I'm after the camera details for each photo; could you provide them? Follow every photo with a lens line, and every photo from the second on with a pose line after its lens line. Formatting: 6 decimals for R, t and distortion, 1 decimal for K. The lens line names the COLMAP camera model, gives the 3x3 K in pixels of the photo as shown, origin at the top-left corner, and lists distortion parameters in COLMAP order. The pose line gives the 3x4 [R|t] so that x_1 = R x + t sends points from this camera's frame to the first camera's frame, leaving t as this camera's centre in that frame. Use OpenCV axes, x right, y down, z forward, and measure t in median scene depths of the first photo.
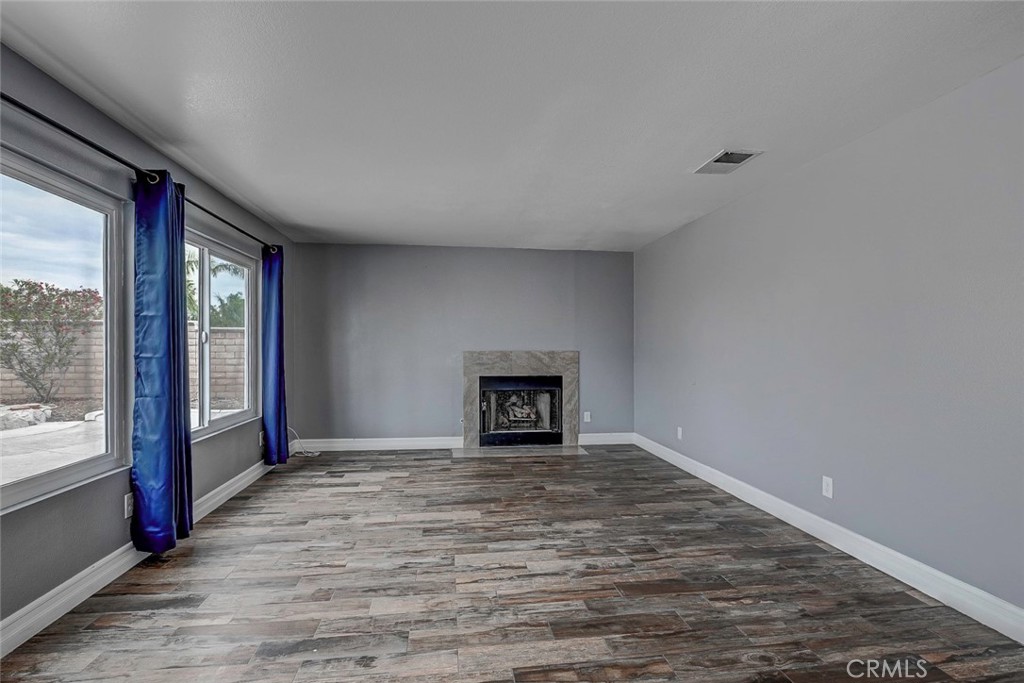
lens RADIAL K [[497.8, 0, 511.5], [0, 497.8, 336.9], [0, 0, 1]] dist [-0.009560, -0.001798]
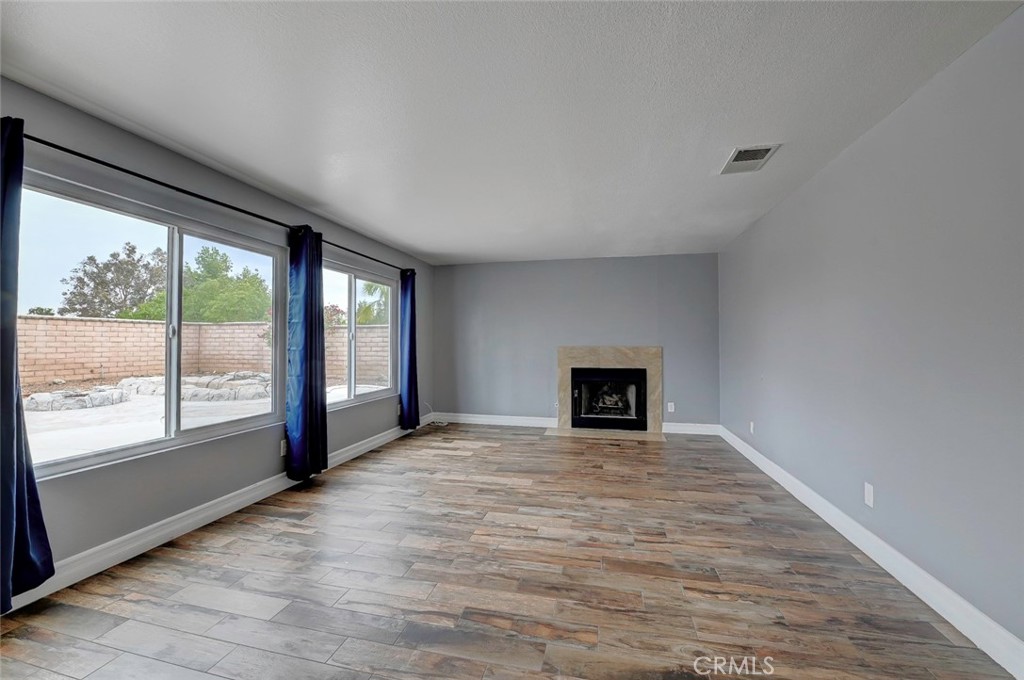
lens RADIAL K [[415.3, 0, 511.1], [0, 415.3, 329.1], [0, 0, 1]] dist [-0.018125, -0.000894]
pose [[0.934981, -0.012491, -0.354477, 0.294545], [0.007616, 0.999856, -0.015145, 0.001832], [0.354615, 0.011461, 0.934942, 0.053464]]
